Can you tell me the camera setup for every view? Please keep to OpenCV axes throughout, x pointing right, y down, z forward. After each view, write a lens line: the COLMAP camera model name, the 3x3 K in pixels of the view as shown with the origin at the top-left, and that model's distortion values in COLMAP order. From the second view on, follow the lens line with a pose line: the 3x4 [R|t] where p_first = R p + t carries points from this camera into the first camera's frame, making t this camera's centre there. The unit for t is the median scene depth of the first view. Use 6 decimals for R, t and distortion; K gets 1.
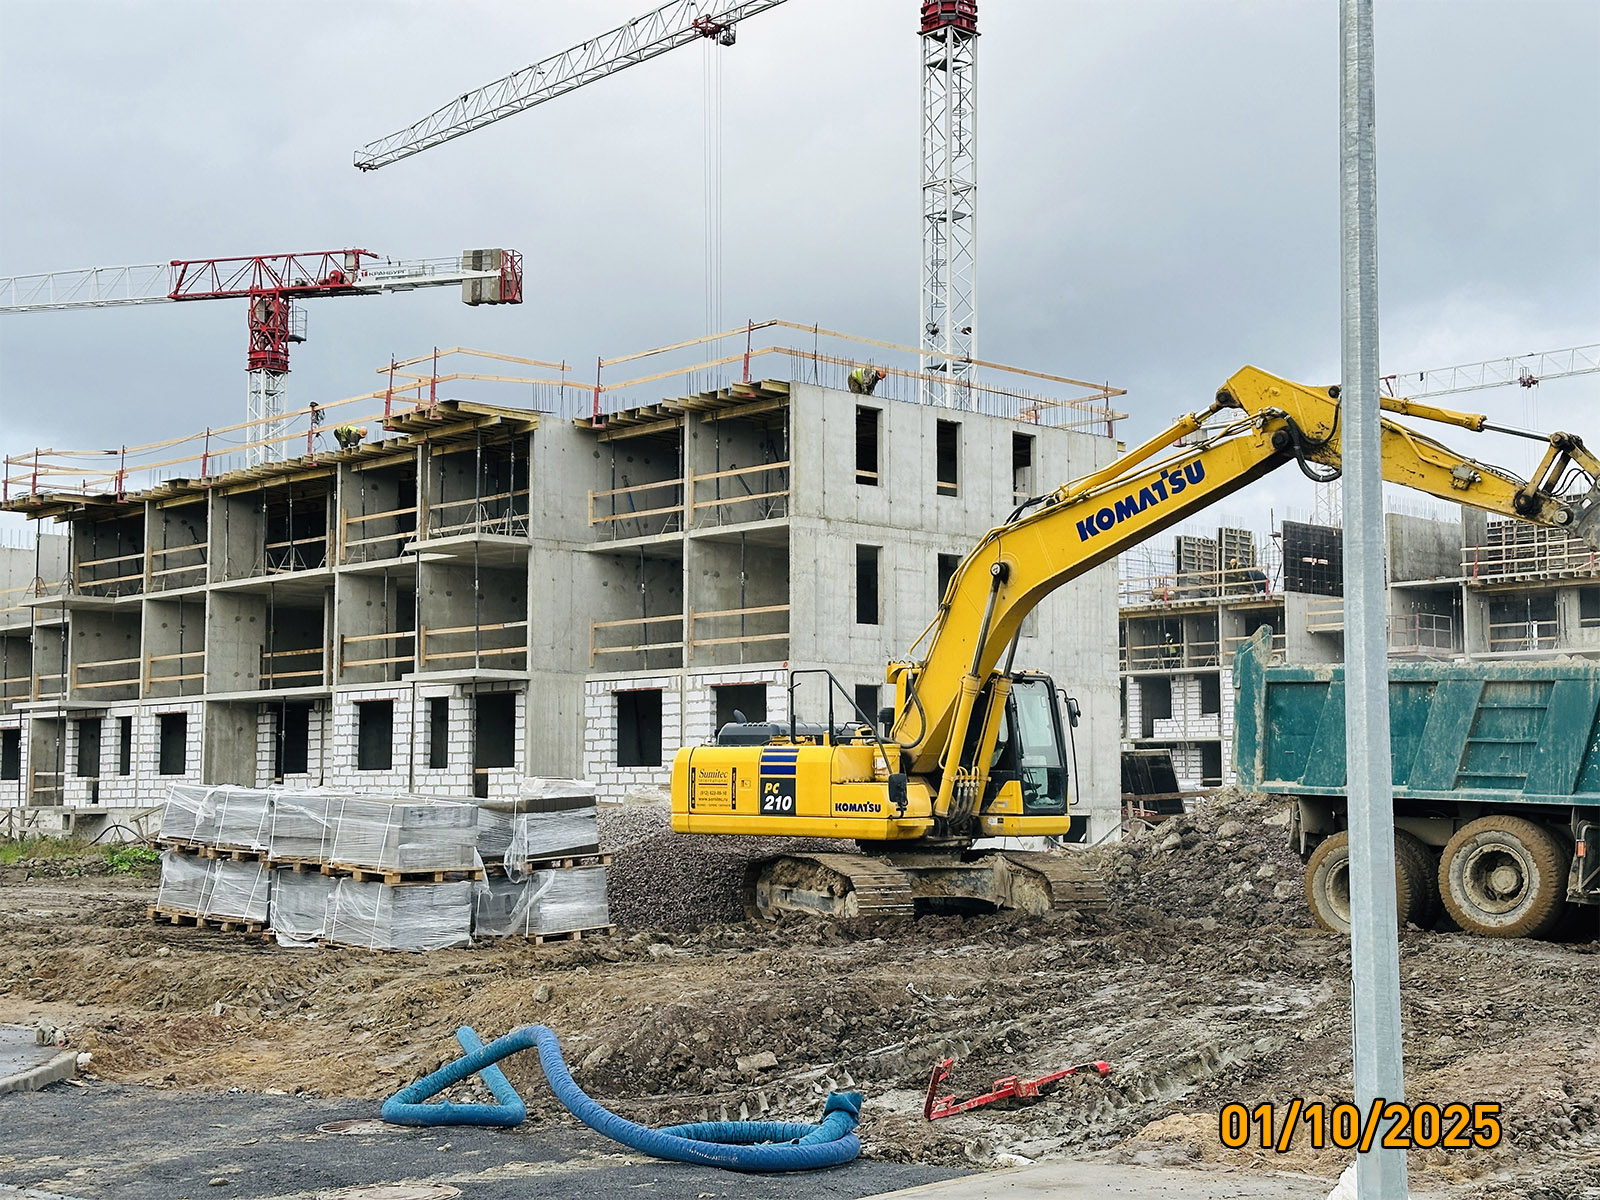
lens RADIAL K [[2297.8, 0, 763.7], [0, 2297.8, 600.6], [0, 0, 1]] dist [0.218934, -0.345055]
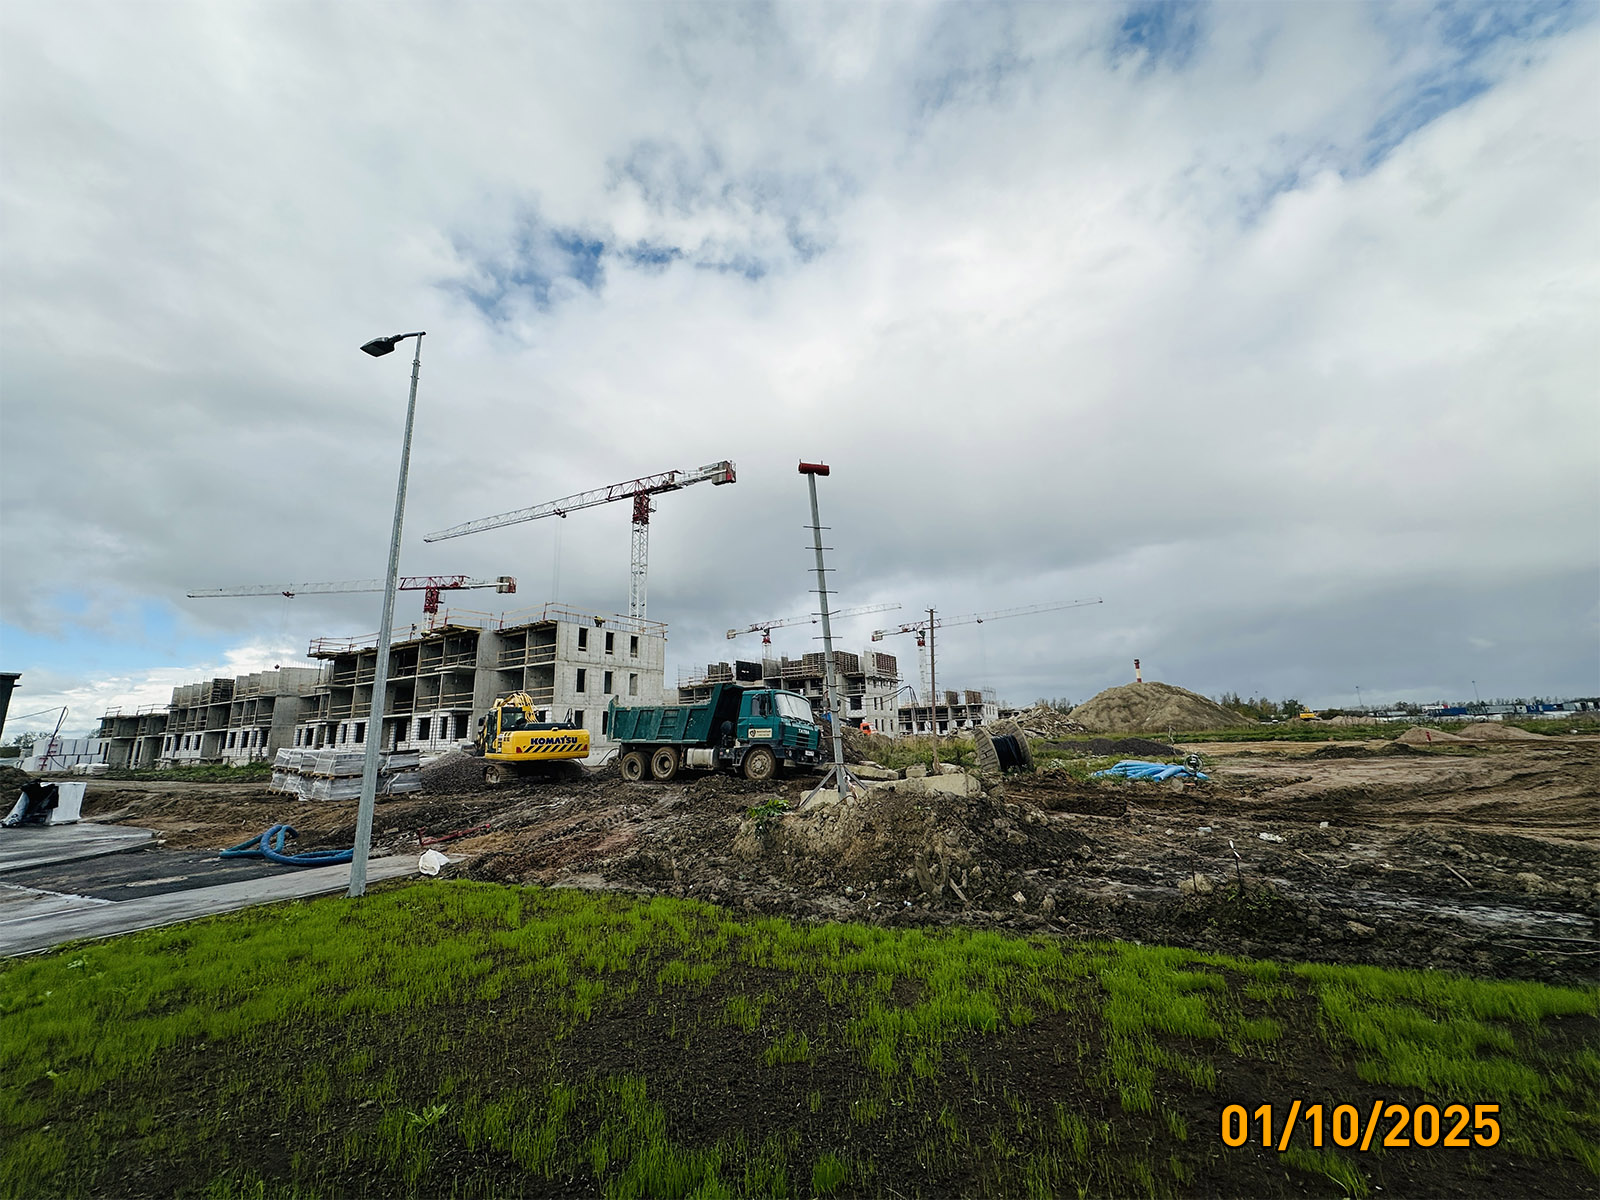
lens RADIAL K [[711.2, 0, 1297.1], [0, 711.2, 561.0], [0, 0, 1]] dist [0.000827, -0.000526]
pose [[0.961412, 0.032423, 0.273194, 0.733298], [0.005978, 0.990334, -0.138573, -0.028458], [-0.275046, 0.134859, 0.951926, -0.296536]]
